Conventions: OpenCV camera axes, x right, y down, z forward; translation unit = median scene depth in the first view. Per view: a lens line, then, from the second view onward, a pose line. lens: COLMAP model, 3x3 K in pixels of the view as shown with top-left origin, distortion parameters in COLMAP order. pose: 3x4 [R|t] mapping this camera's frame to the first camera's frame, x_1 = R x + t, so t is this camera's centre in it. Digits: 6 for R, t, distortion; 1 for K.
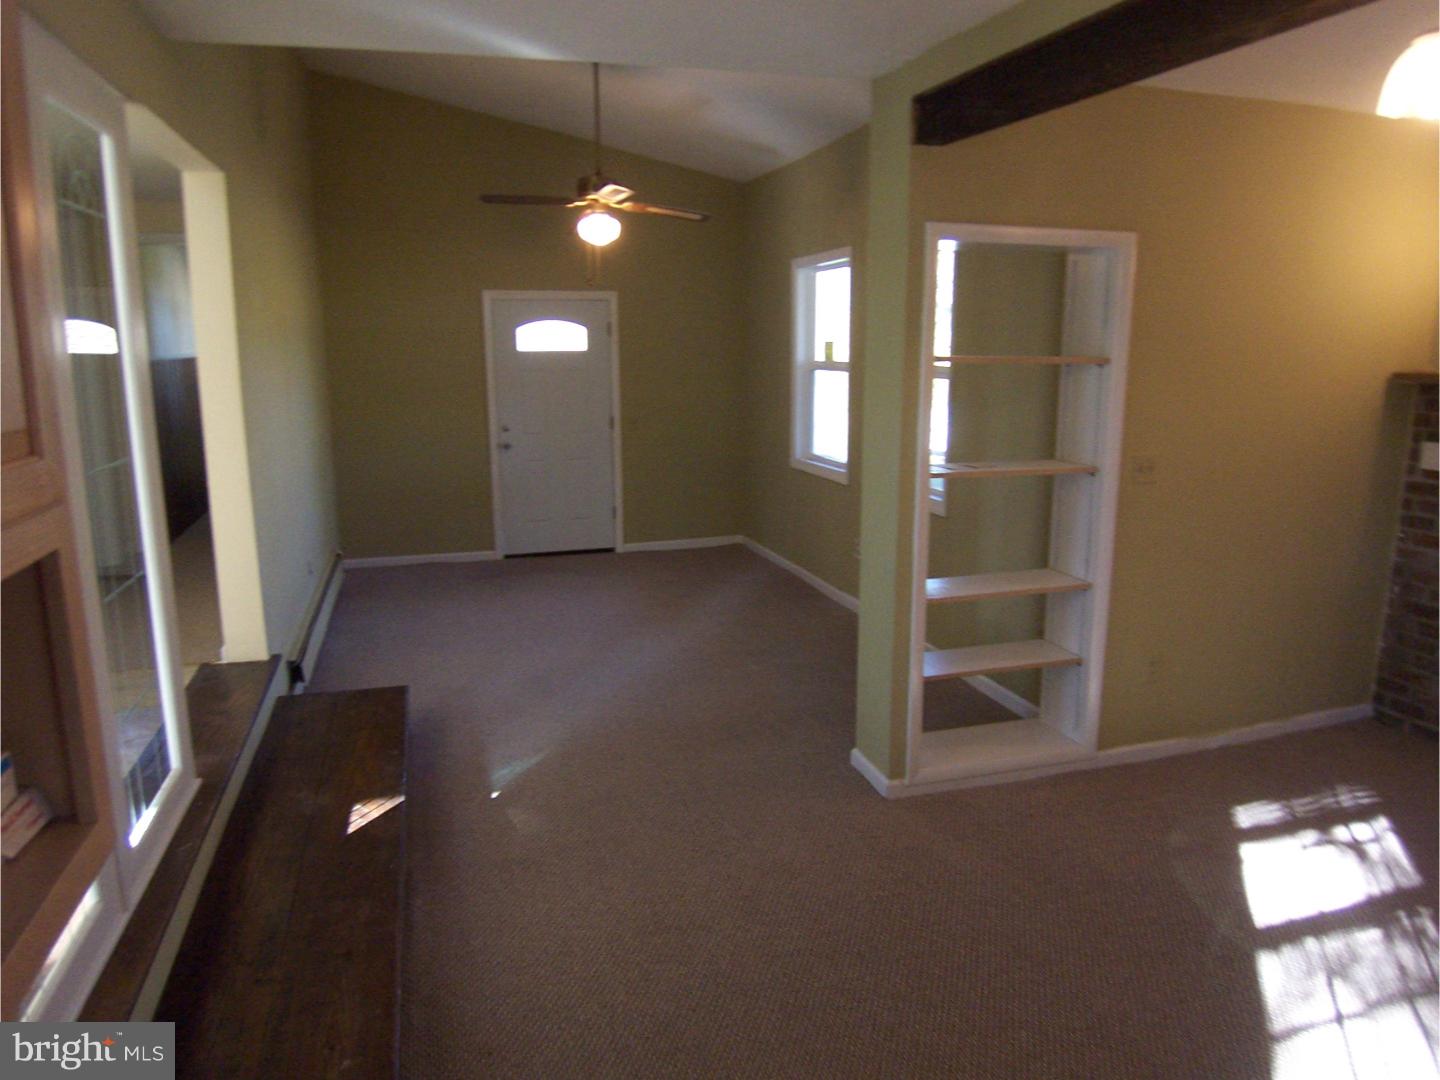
lens RADIAL K [[964.7, 0, 723.7], [0, 964.7, 539.0], [0, 0, 1]] dist [-0.011519, -0.049617]
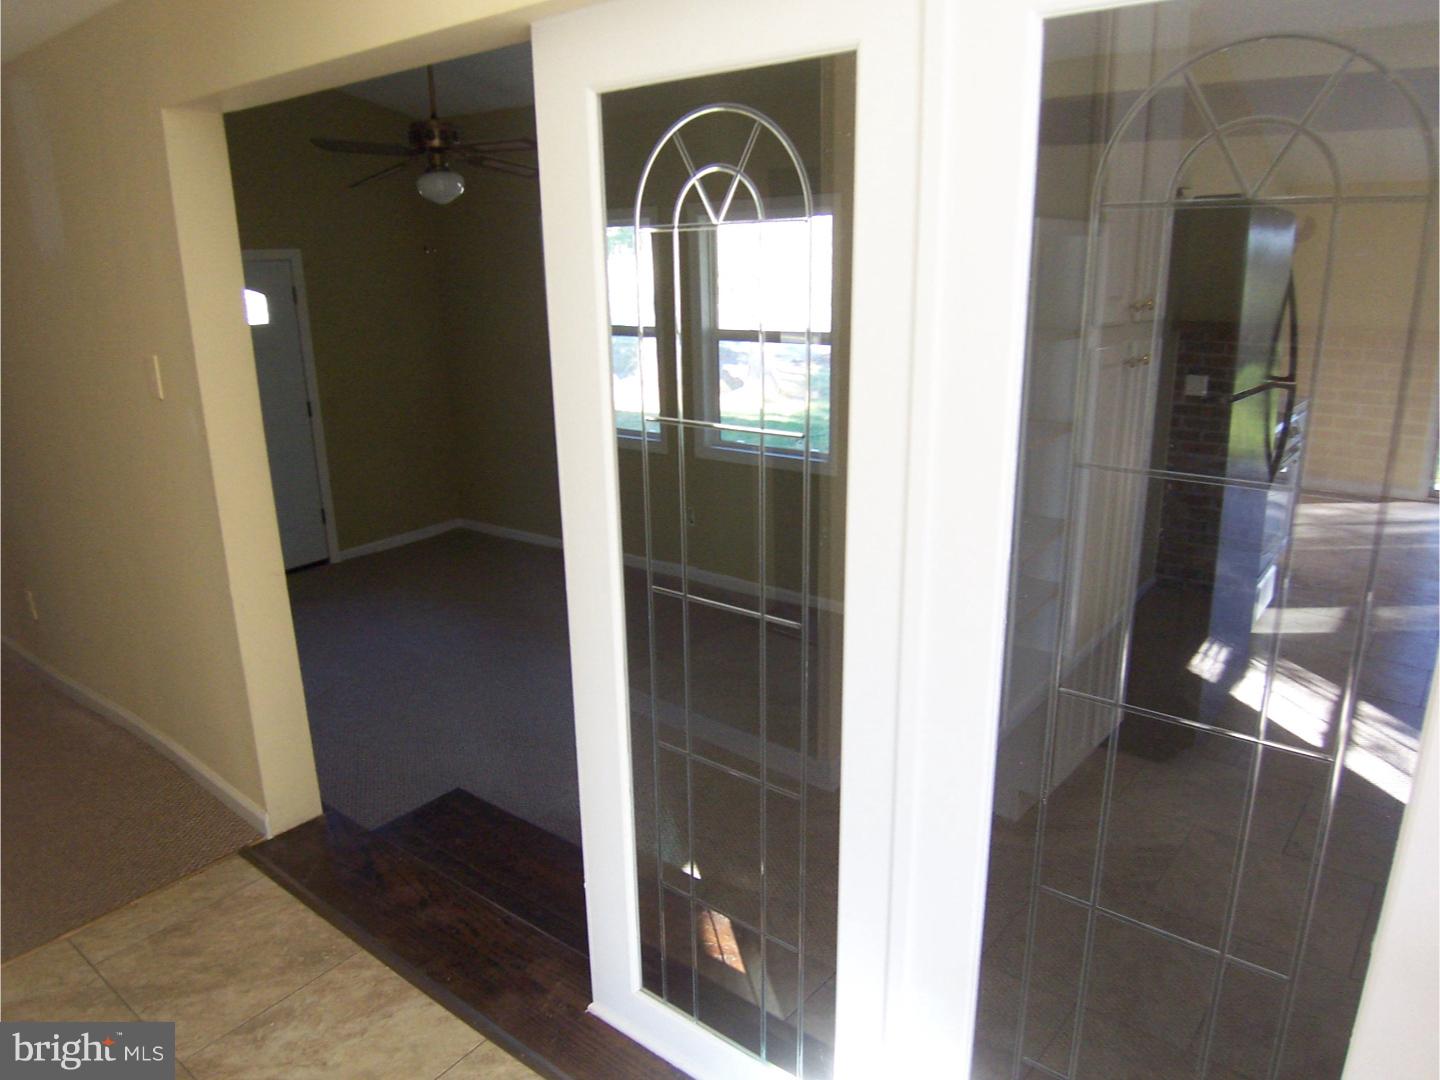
lens RADIAL K [[964.7, 0, 712.5], [0, 964.7, 537.6], [0, 0, 1]] dist [-0.011519, -0.049617]
pose [[0.820904, -0.172864, 0.544274, -0.342576], [0.132100, 0.984716, 0.113509, -0.069398], [-0.555577, -0.021281, 0.831193, 0.142305]]
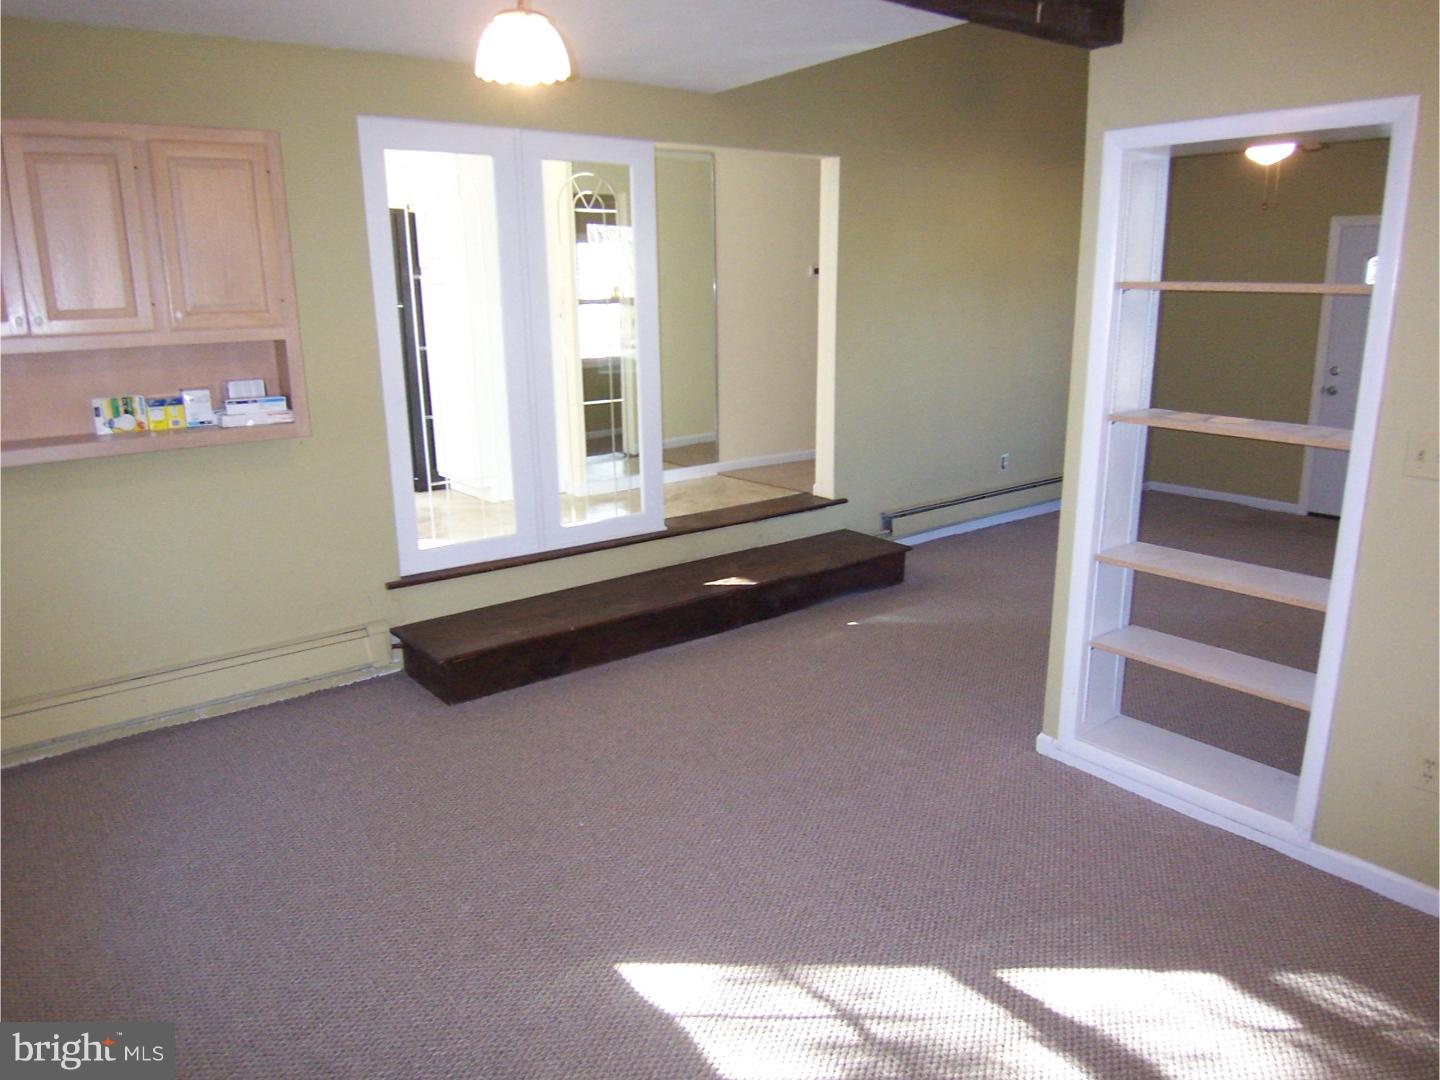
lens RADIAL K [[964.7, 0, 709.8], [0, 964.7, 543.9], [0, 0, 1]] dist [-0.011519, -0.049617]
pose [[0.351494, 0.238192, -0.905382, 0.449460], [-0.173997, 0.966863, 0.186816, -0.026600], [0.919879, 0.091869, 0.381291, 0.162216]]
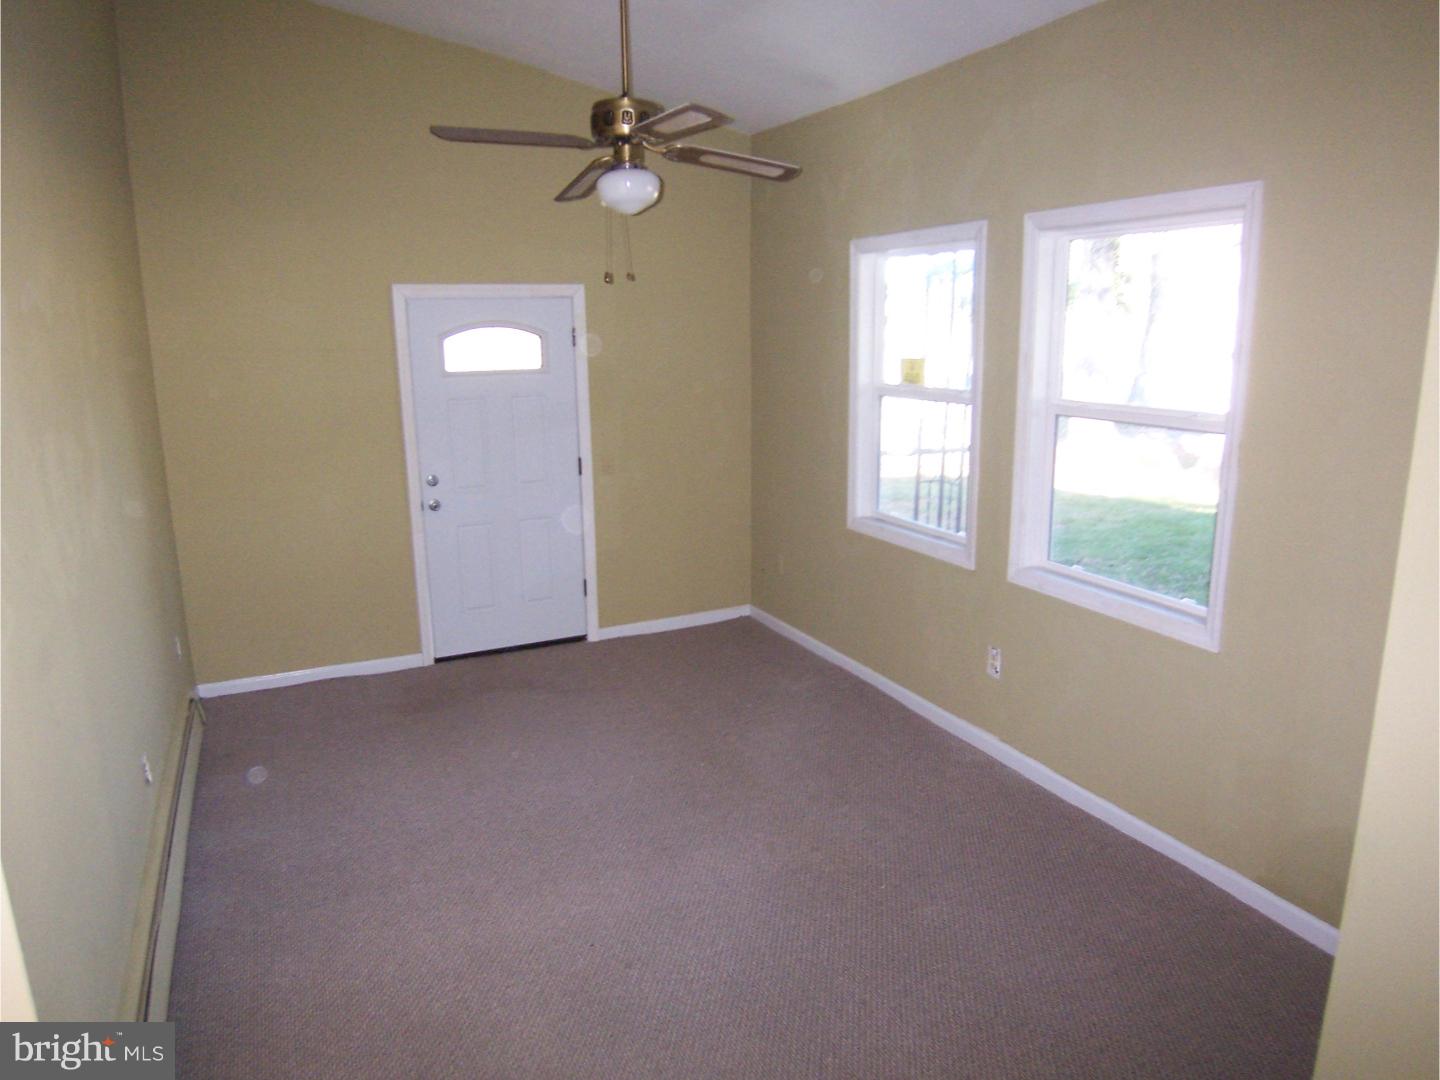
lens RADIAL K [[964.7, 0, 718.8], [0, 964.7, 542.5], [0, 0, 1]] dist [-0.011519, -0.049617]
pose [[0.990154, -0.040052, 0.134129, -0.128119], [0.036971, 0.998994, 0.025382, -0.089306], [-0.135011, -0.020173, 0.990639, 0.306051]]
